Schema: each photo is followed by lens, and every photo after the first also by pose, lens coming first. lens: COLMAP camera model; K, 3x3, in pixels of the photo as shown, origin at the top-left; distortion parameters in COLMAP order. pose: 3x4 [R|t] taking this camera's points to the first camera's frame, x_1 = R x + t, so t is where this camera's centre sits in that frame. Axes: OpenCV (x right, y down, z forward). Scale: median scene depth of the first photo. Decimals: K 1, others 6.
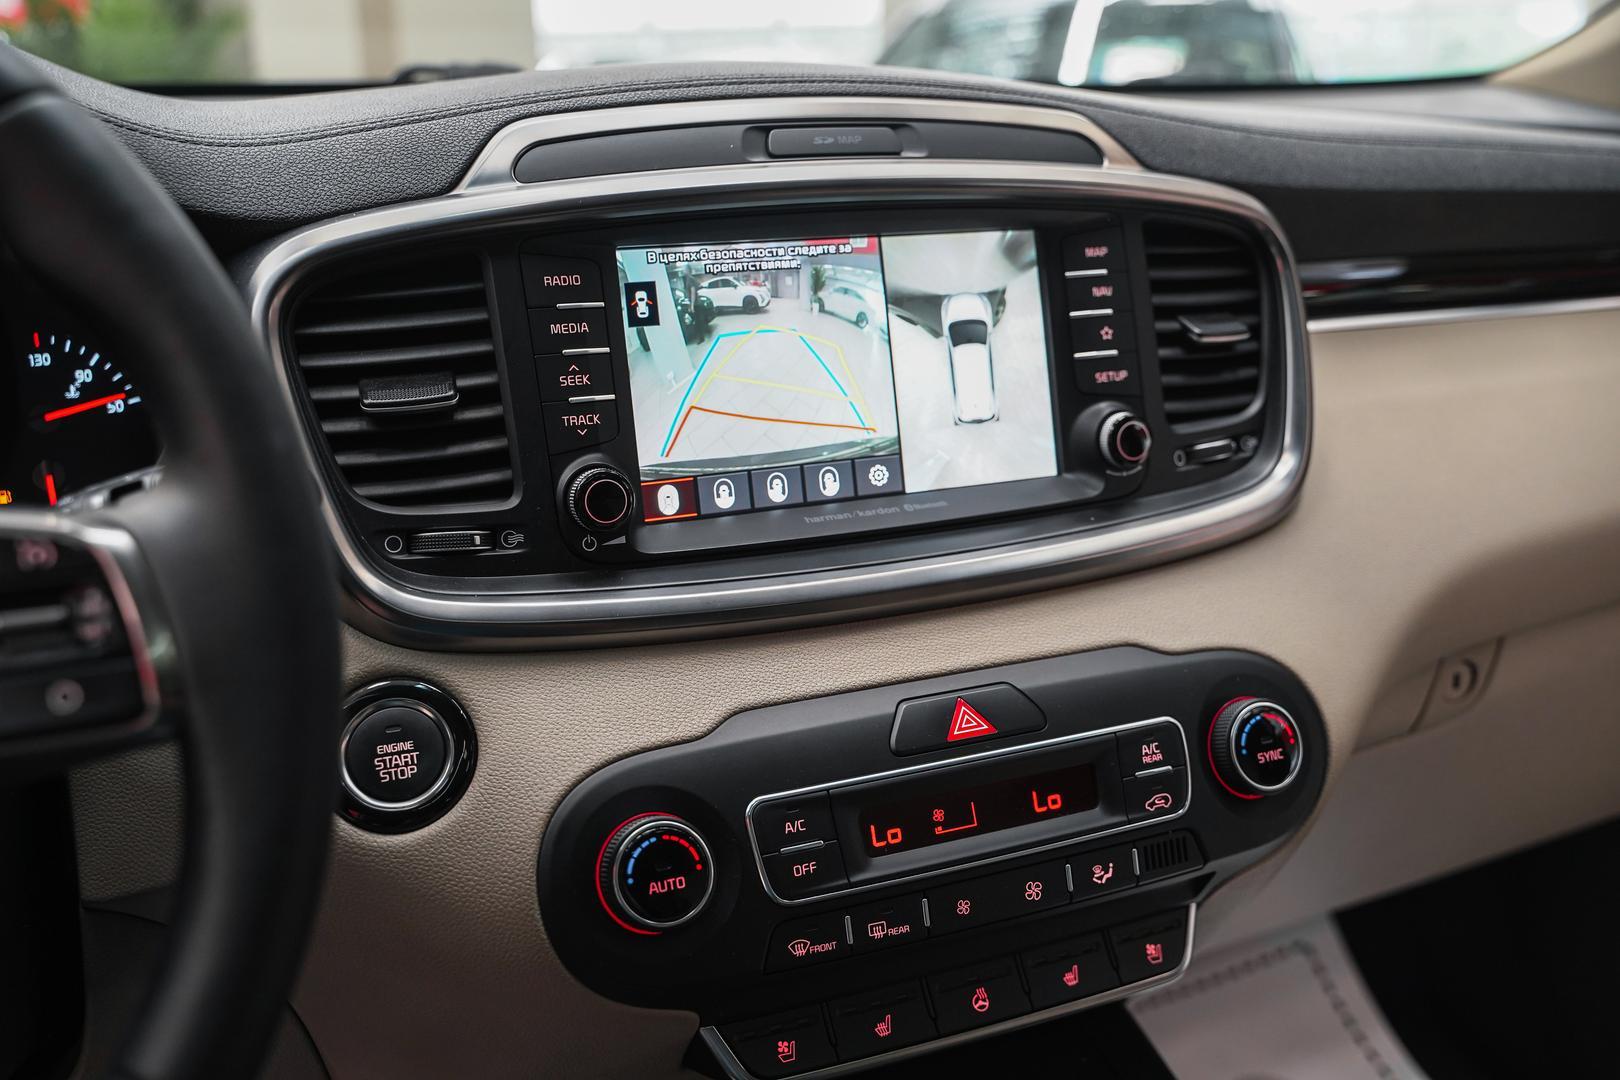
lens RADIAL K [[1551.1, 0, 812.1], [0, 1551.1, 538.1], [0, 0, 1]] dist [-0.048992, 0.000000]
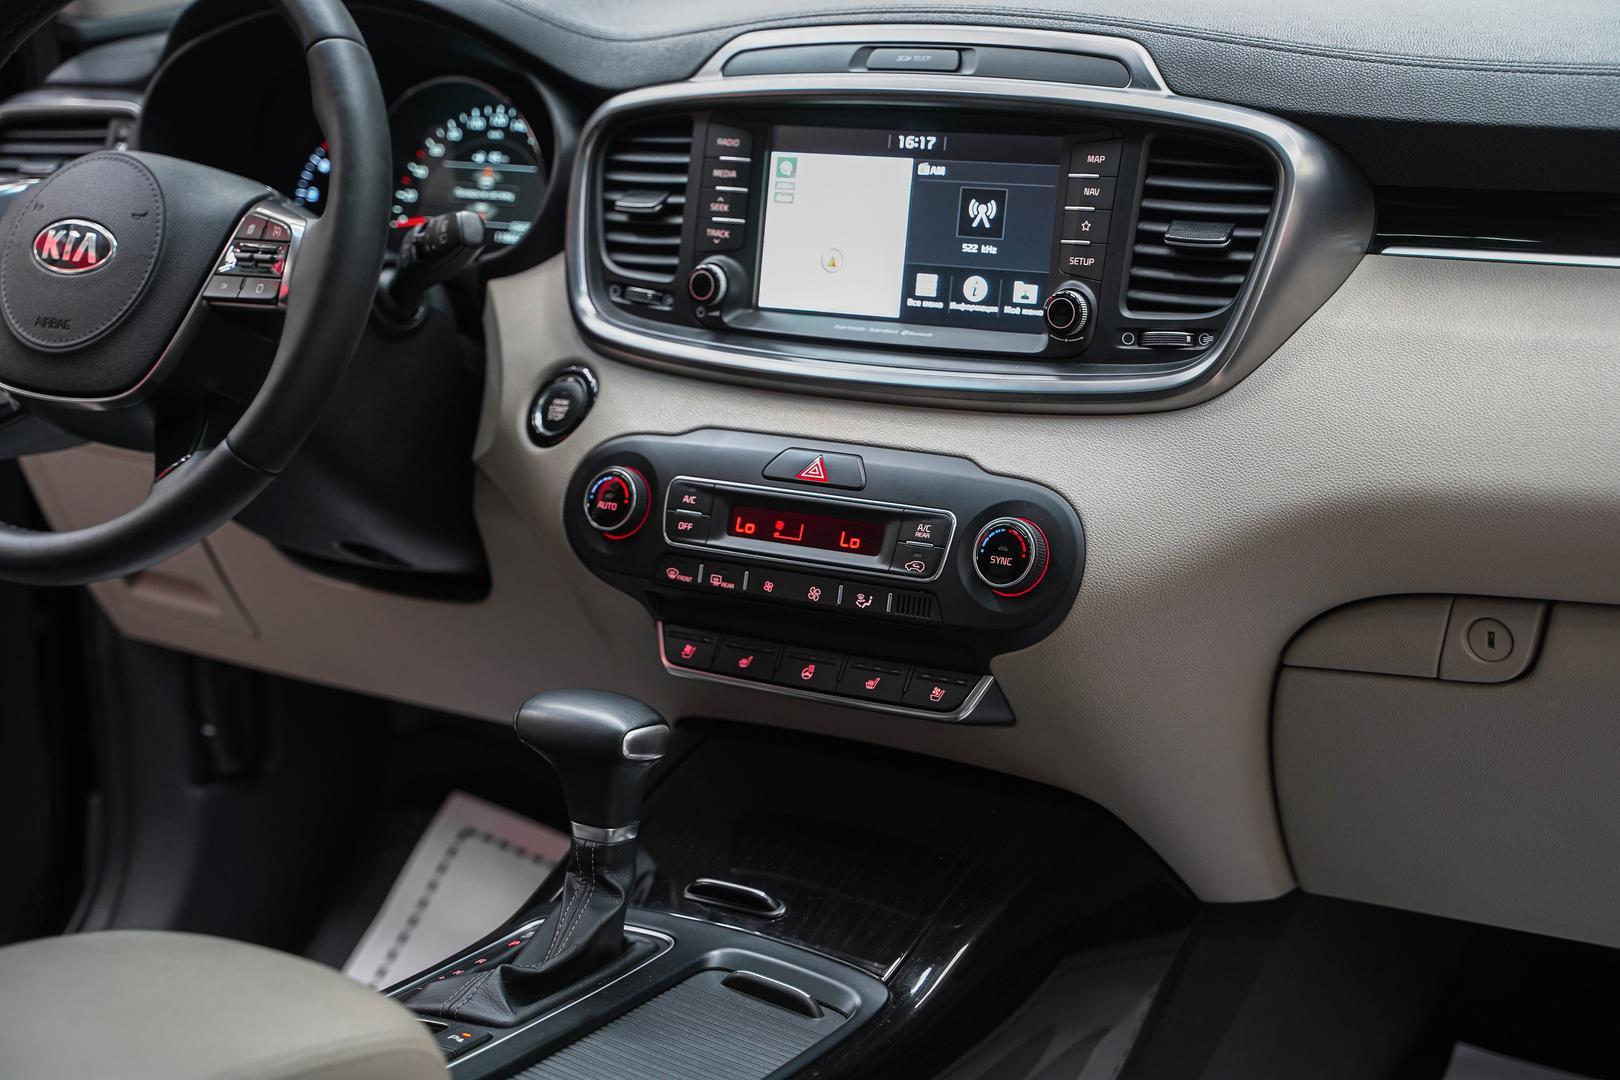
lens RADIAL K [[2675.5, 0, 808.3], [0, 2675.5, 528.2], [0, 0, 1]] dist [0.197965, 0.000000]
pose [[0.550052, 0.210378, -0.808198, 2.117743], [-0.198093, 0.972999, 0.118457, -0.124152], [0.811297, 0.094941, 0.576874, -0.444306]]
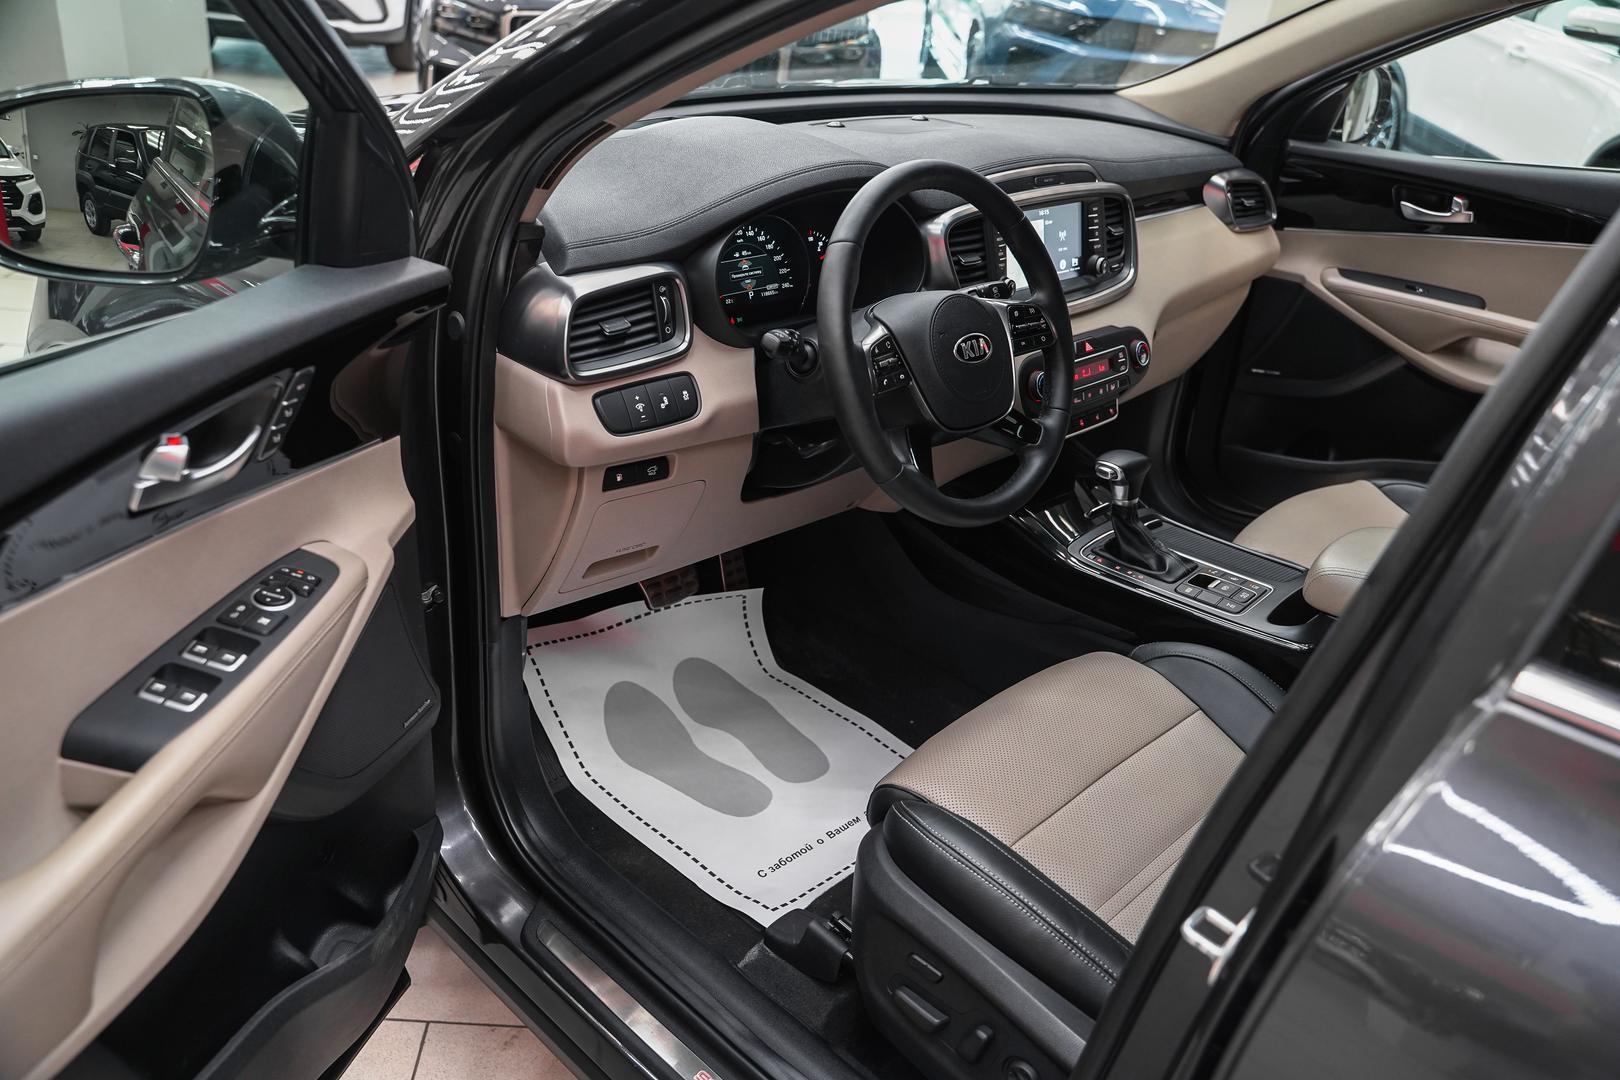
lens RADIAL K [[1308.8, 0, 811.2], [0, 1308.8, 523.0], [0, 0, 1]] dist [-0.106823, 0.073868]
pose [[0.922794, -0.076283, 0.377666, -1.726429], [-0.006423, 0.977023, 0.213039, -0.130597], [-0.385239, -0.199017, 0.901101, -1.651450]]
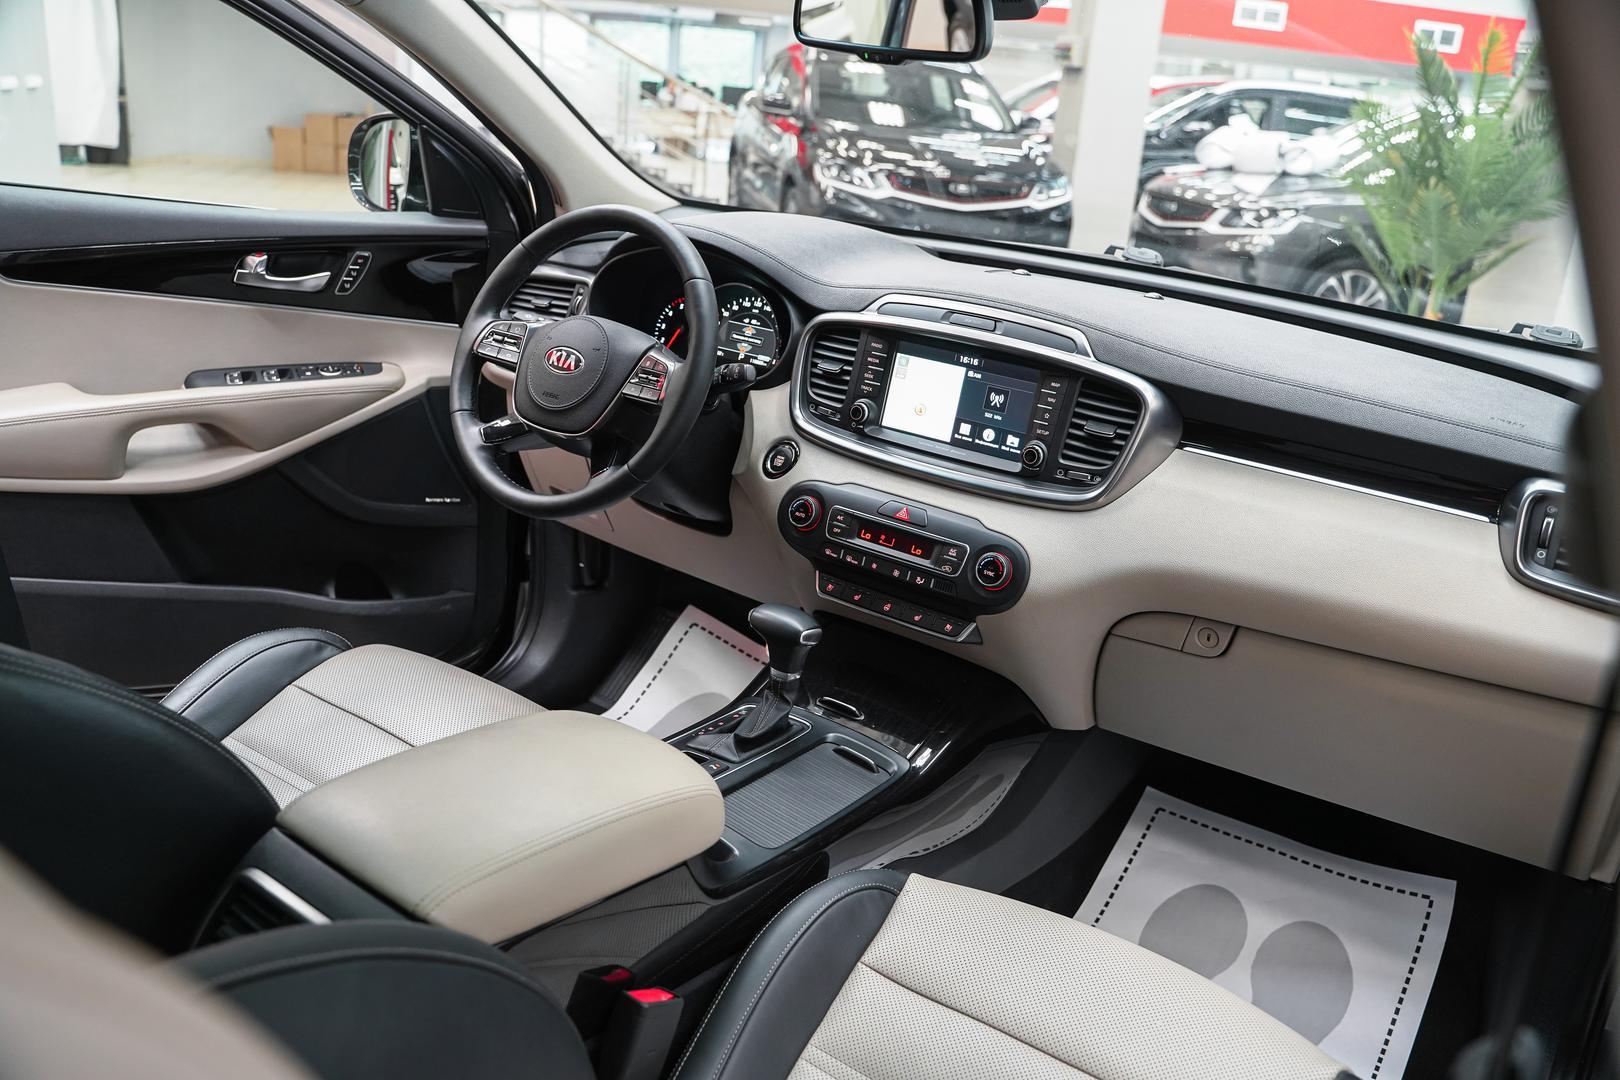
lens RADIAL K [[1308.8, 0, 805.6], [0, 1308.8, 537.6], [0, 0, 1]] dist [-0.106823, 0.073868]
pose [[0.507827, 0.342183, -0.790584, 2.031907], [-0.310432, 0.928758, 0.202584, -0.297187], [0.803582, 0.142545, 0.577873, -0.627112]]
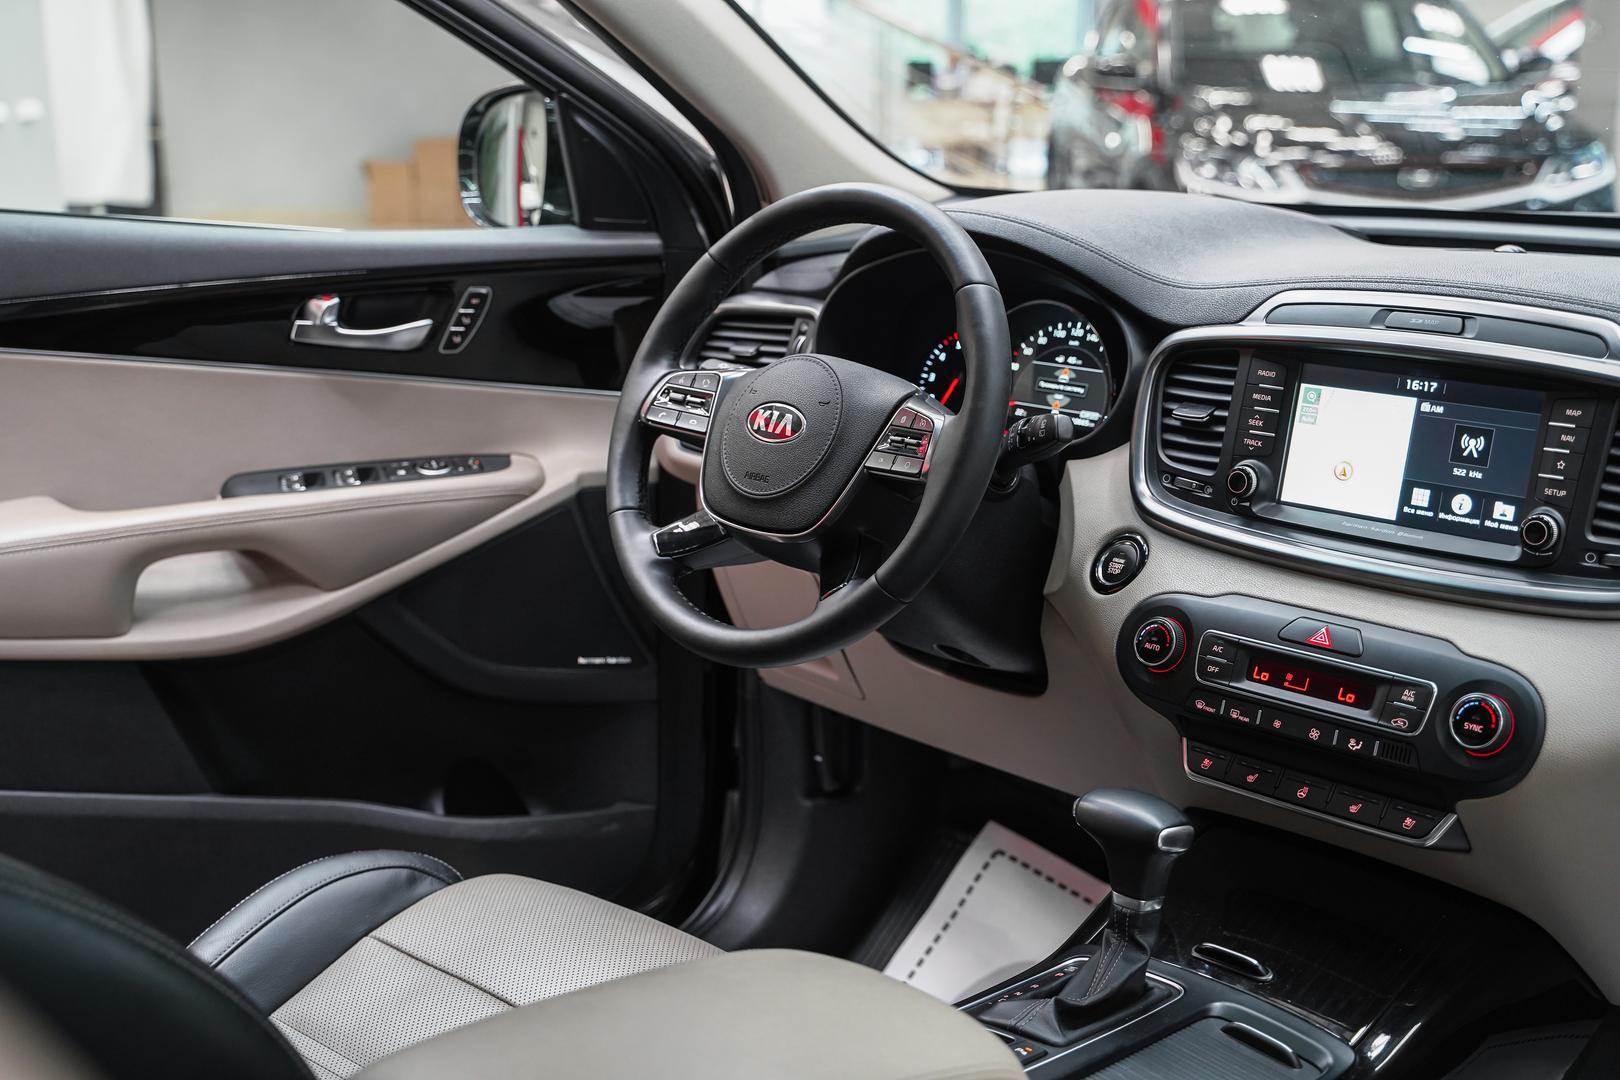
lens RADIAL K [[2037.9, 0, 813.1], [0, 2037.9, 537.6], [0, 0, 1]] dist [0.056846, 0.000000]
pose [[0.362250, 0.234834, -0.902013, 2.054549], [-0.249096, 0.956933, 0.149095, -0.209863], [0.898179, 0.170679, 0.405145, -0.564429]]
